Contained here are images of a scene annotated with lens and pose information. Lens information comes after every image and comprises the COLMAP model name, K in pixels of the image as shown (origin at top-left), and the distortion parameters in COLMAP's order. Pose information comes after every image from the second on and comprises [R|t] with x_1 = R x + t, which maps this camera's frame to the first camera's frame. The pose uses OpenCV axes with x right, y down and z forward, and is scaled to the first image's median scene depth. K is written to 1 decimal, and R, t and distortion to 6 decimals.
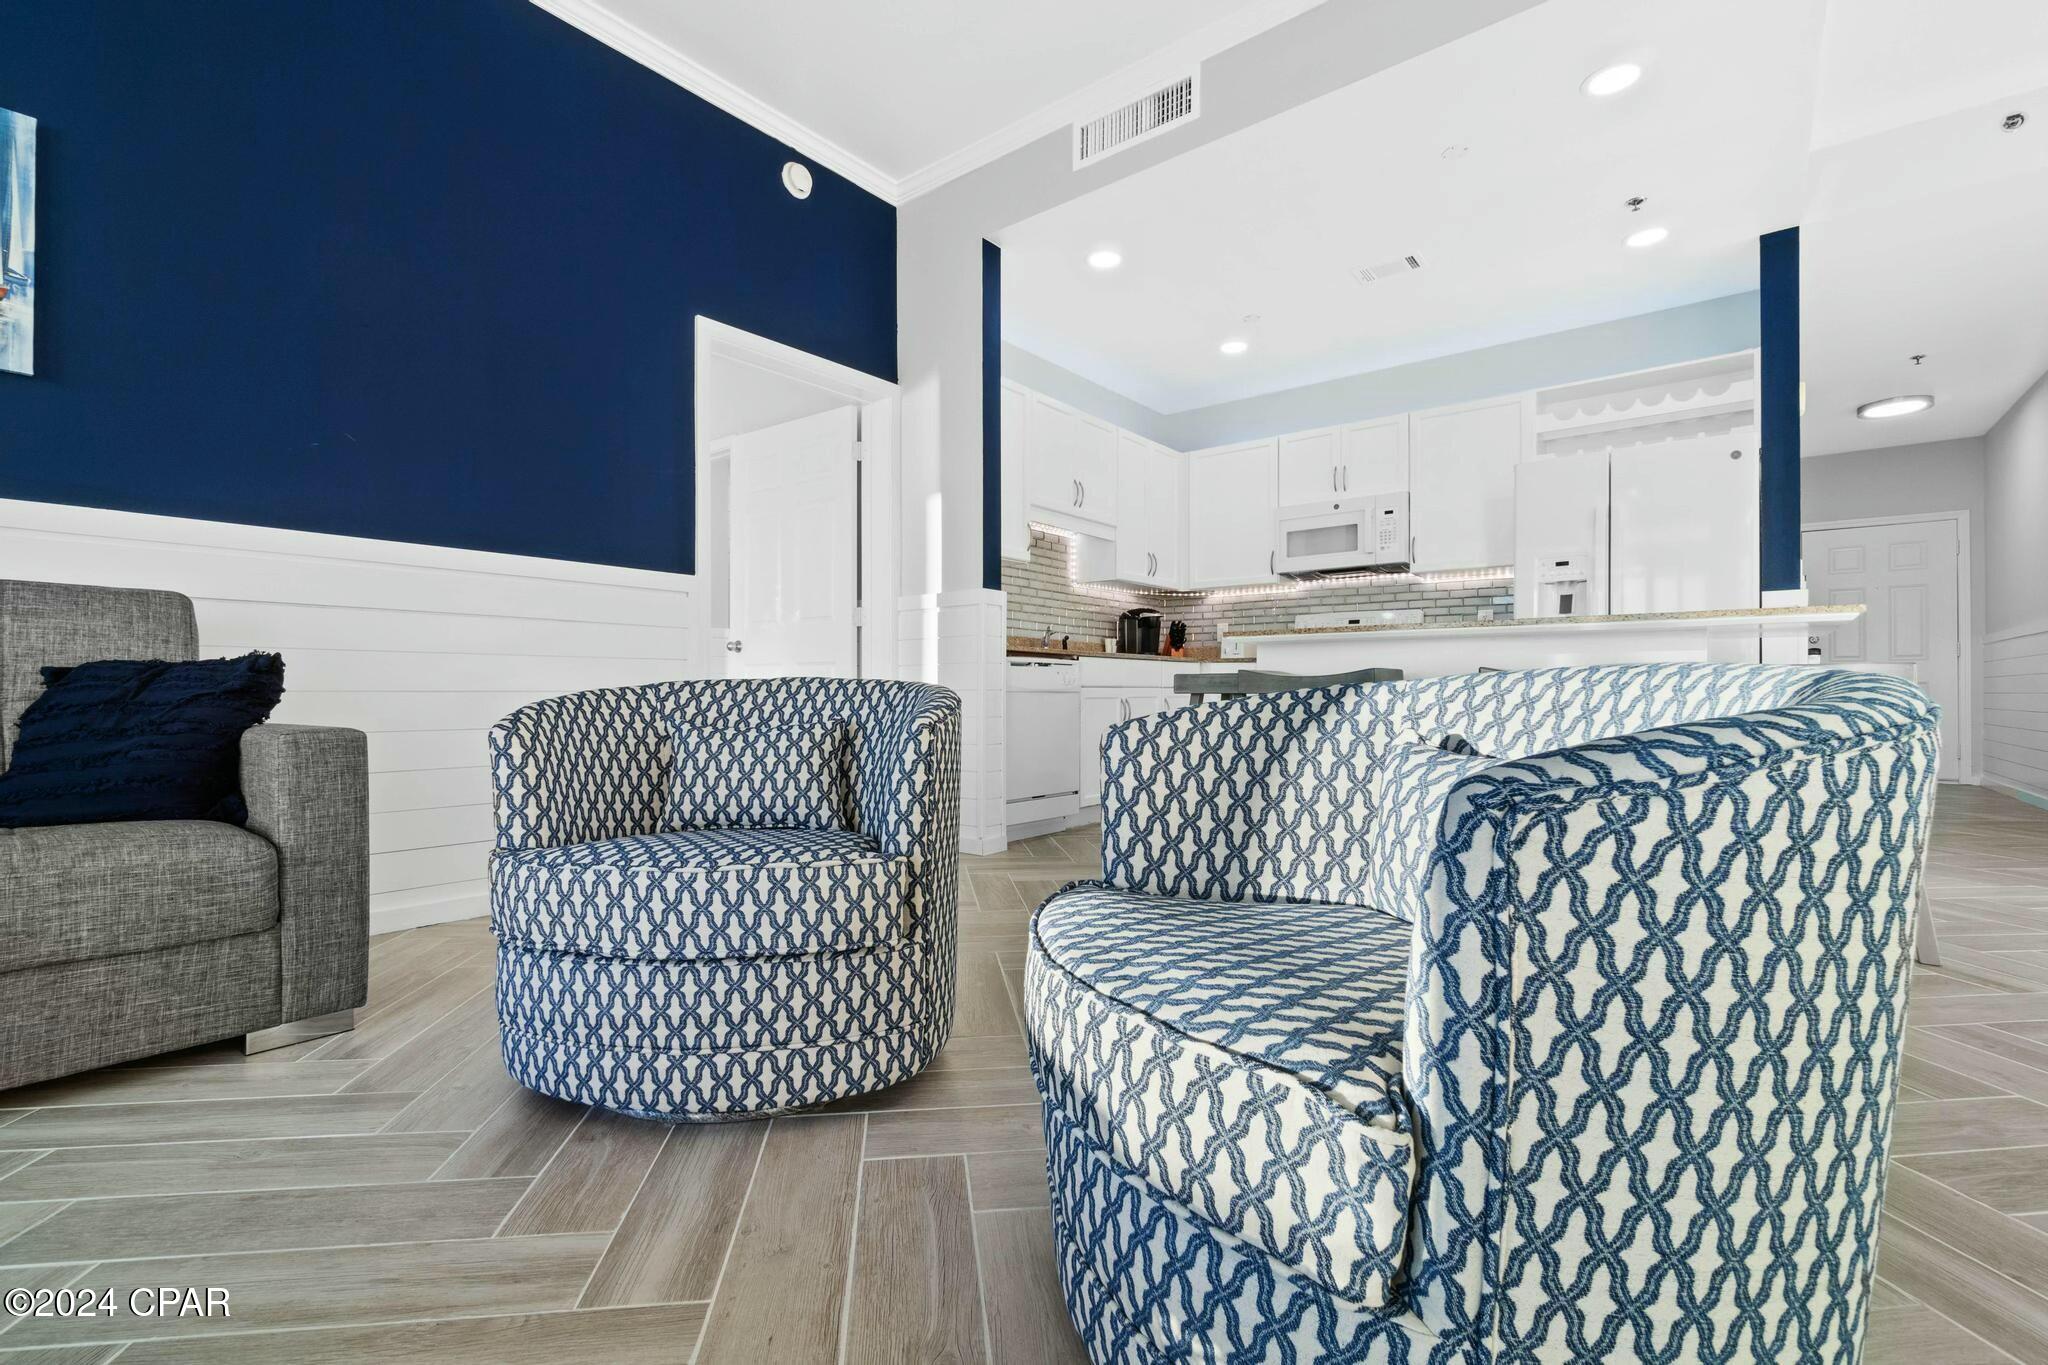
lens RADIAL K [[905.2, 0, 1013.7], [0, 905.2, 684.0], [0, 0, 1]] dist [-0.001174, -0.000134]
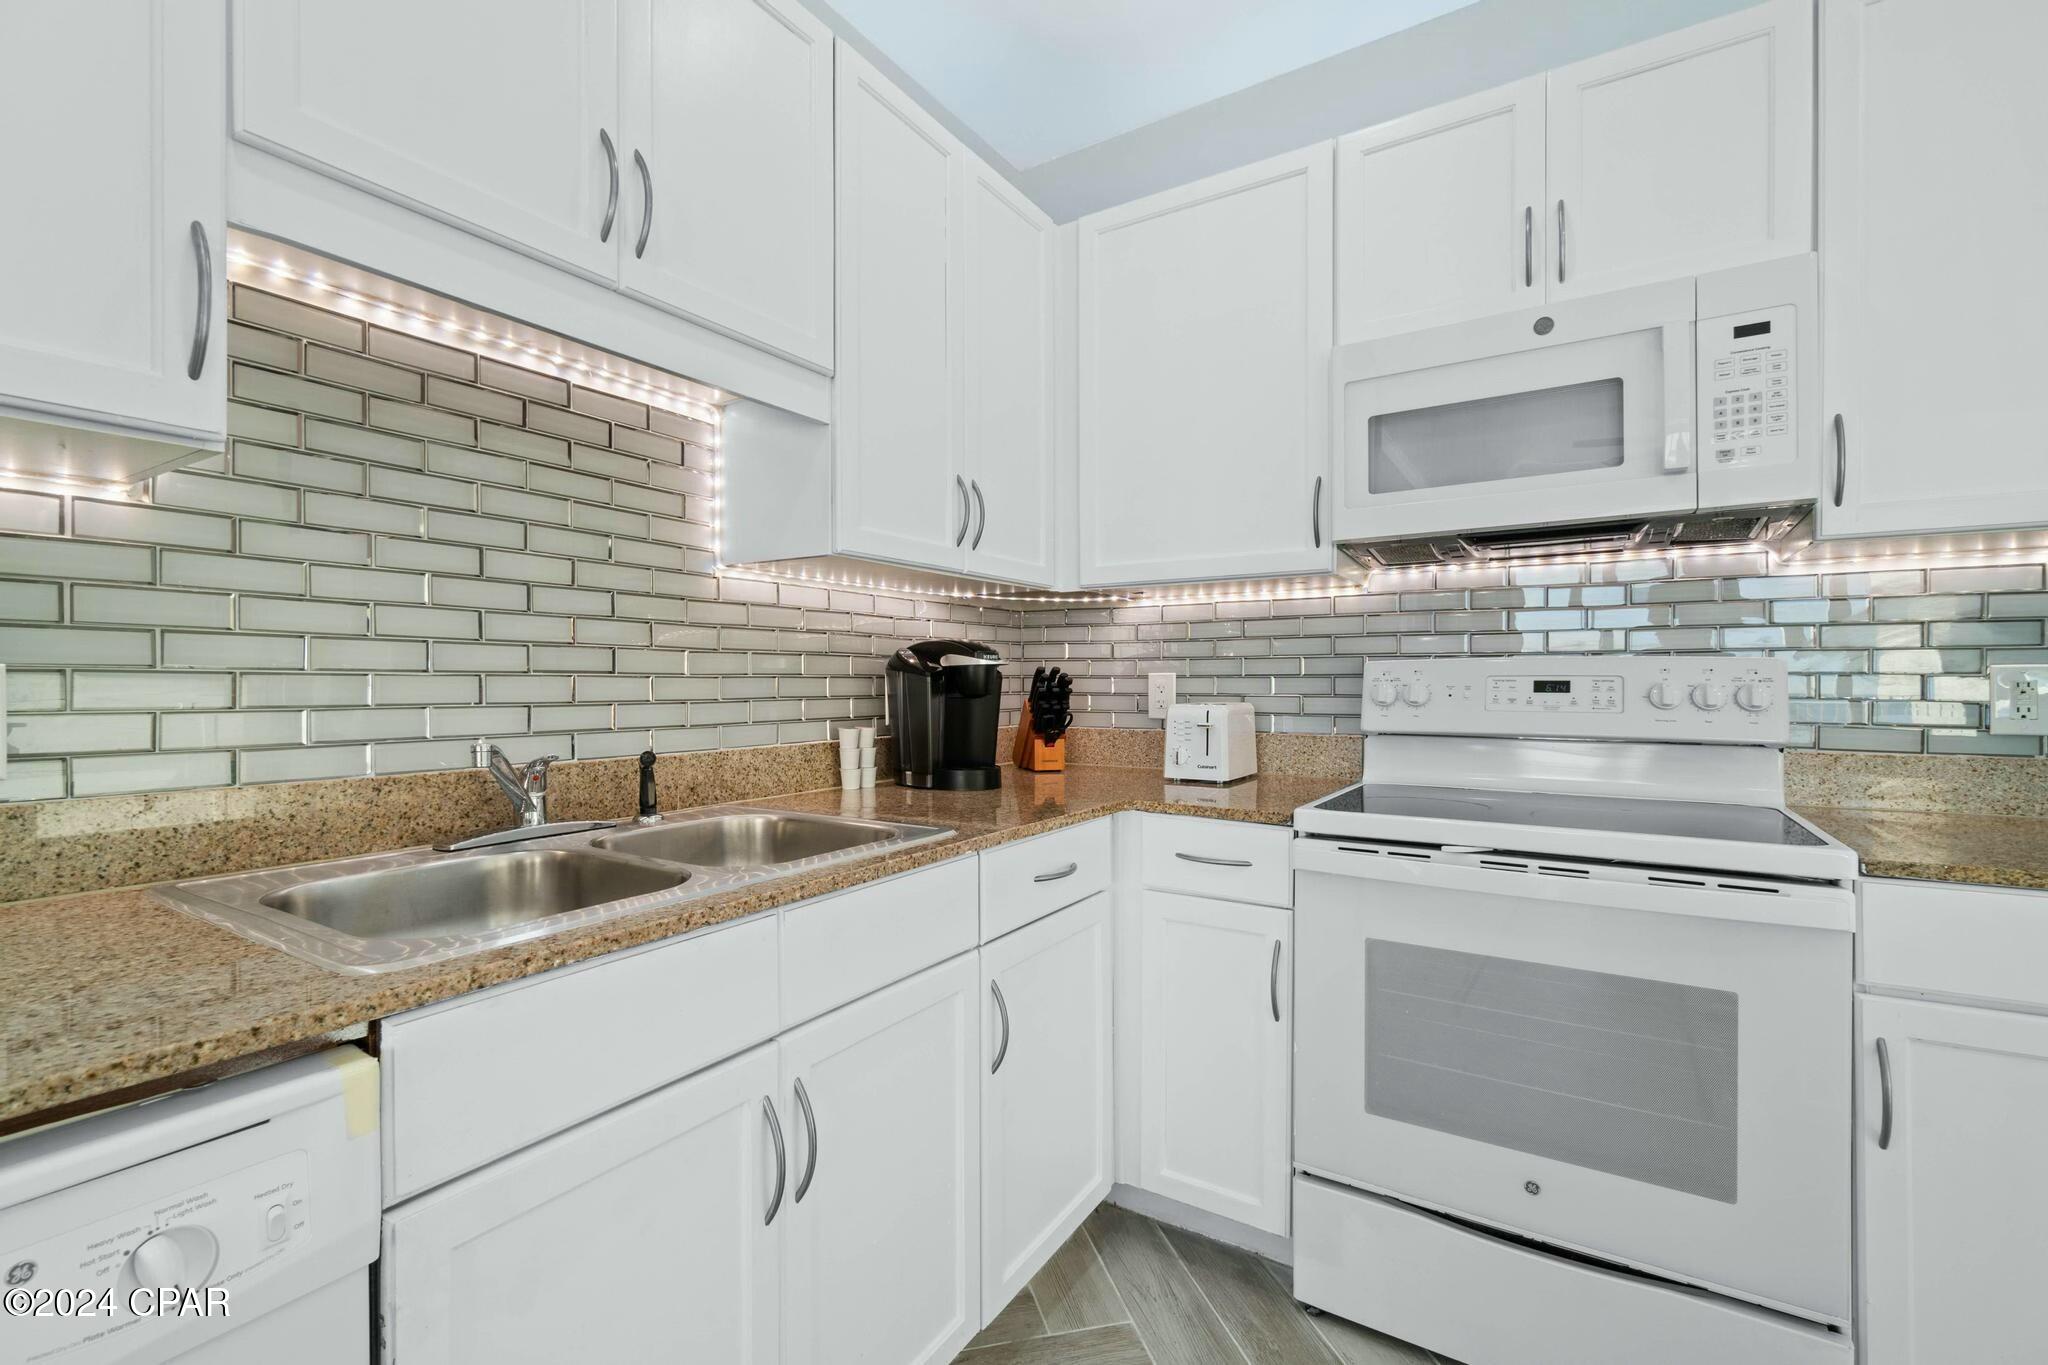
lens RADIAL K [[905.2, 0, 1013.7], [0, 905.2, 684.0], [0, 0, 1]] dist [-0.001174, -0.000134]
pose [[0.993207, -0.005069, 0.116249, 0.132023], [0.004134, 0.999957, 0.008279, -0.072658], [-0.116286, -0.007742, 0.993186, 0.676417]]
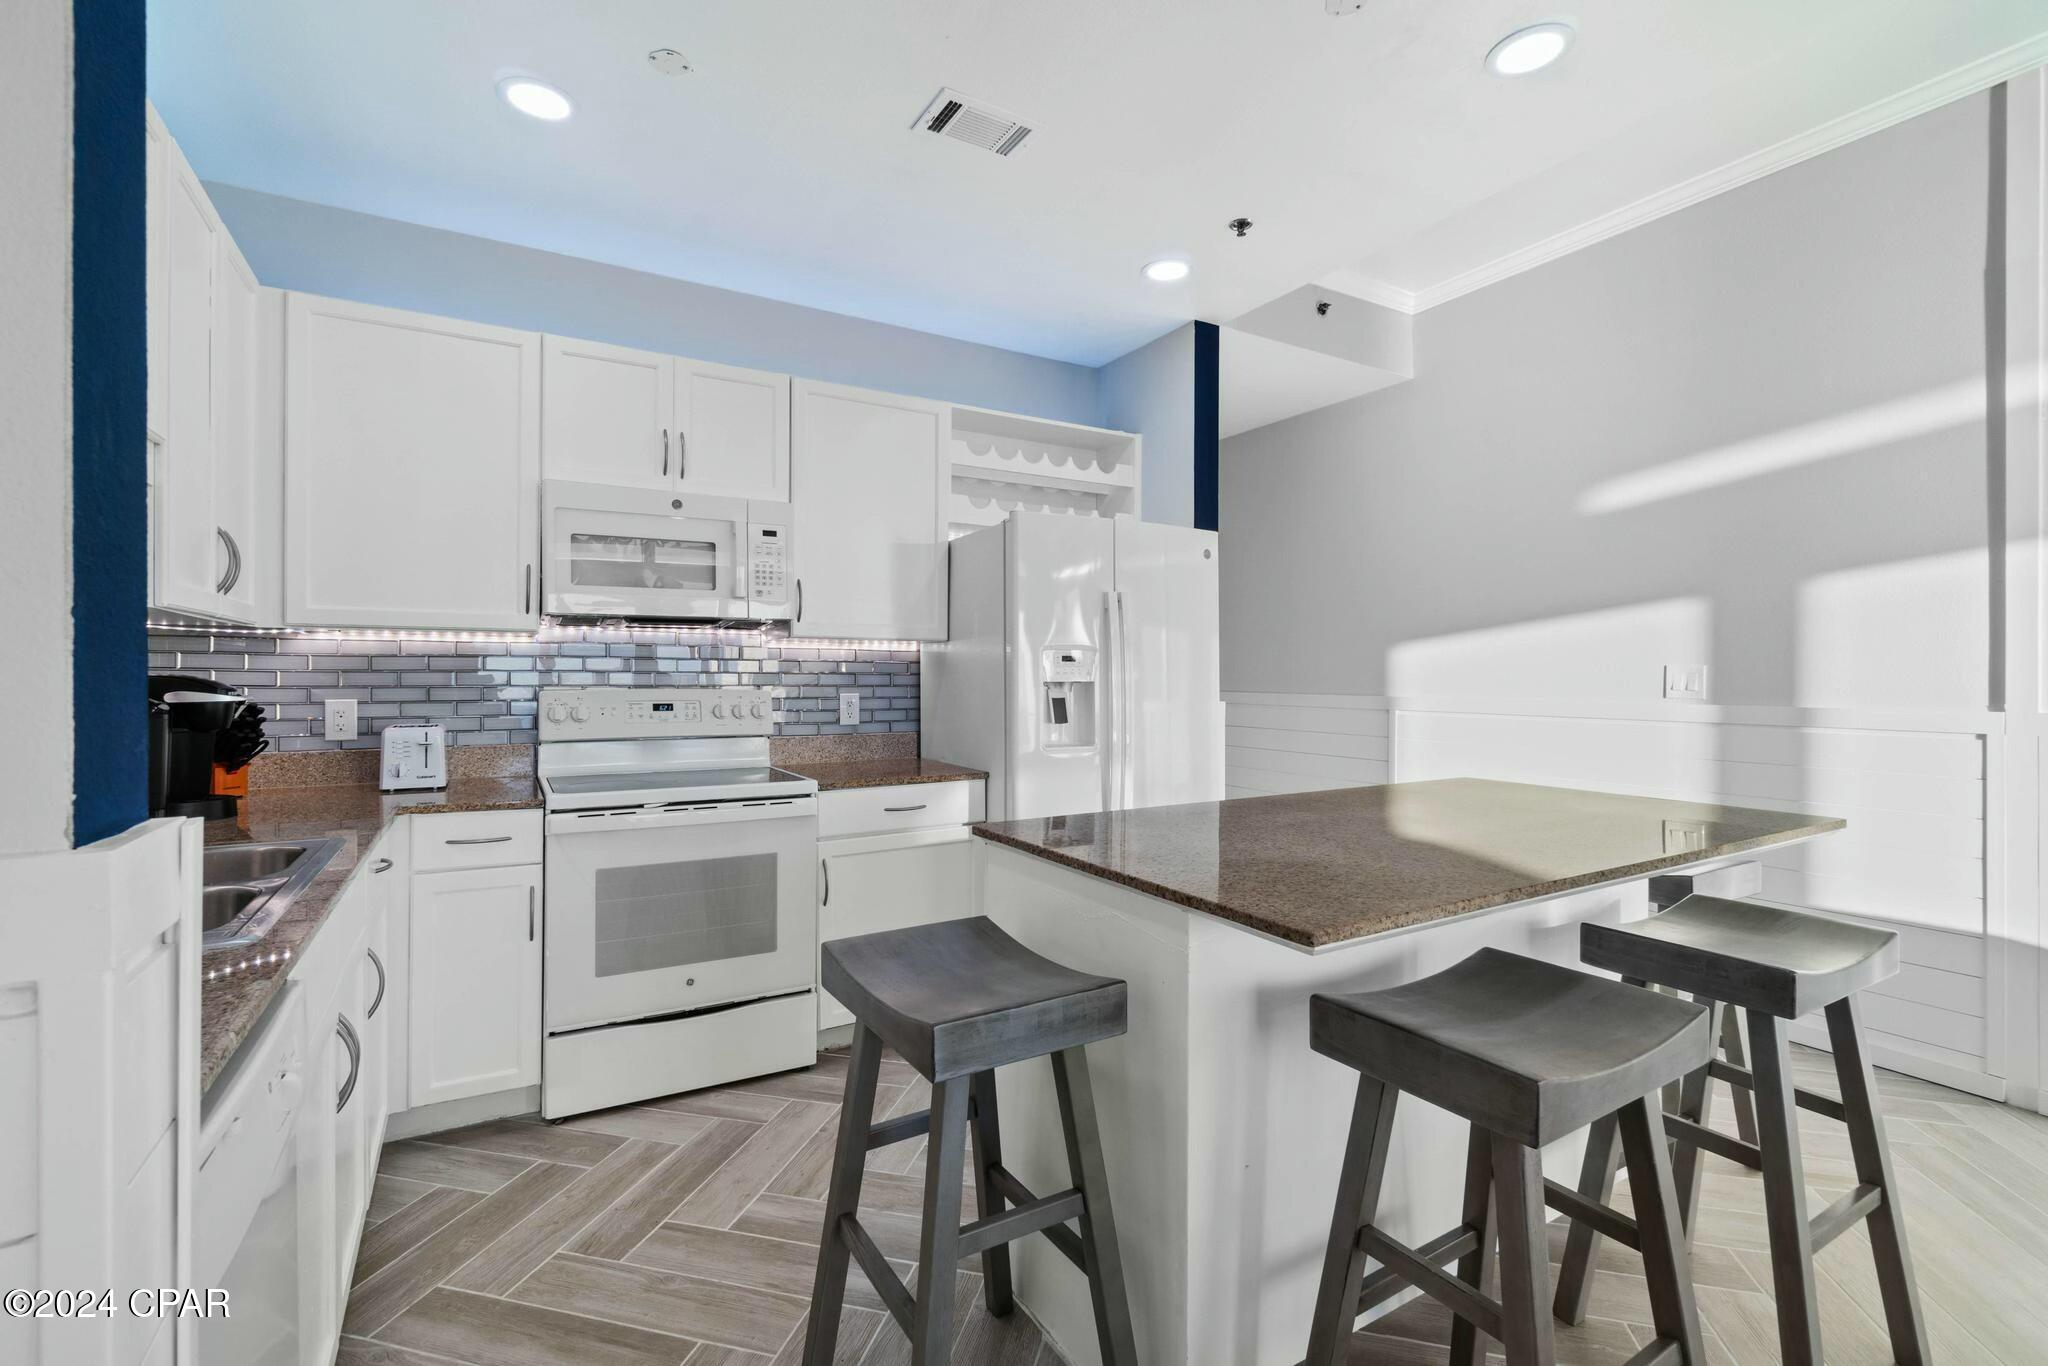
lens RADIAL K [[905.2, 0, 1013.7], [0, 905.2, 684.5], [0, 0, 1]] dist [-0.001174, -0.000134]
pose [[0.349370, -0.011530, 0.936914, -0.081810], [-0.005445, 0.999882, 0.014335, -0.091593], [-0.936969, -0.010110, 0.349266, 0.587060]]
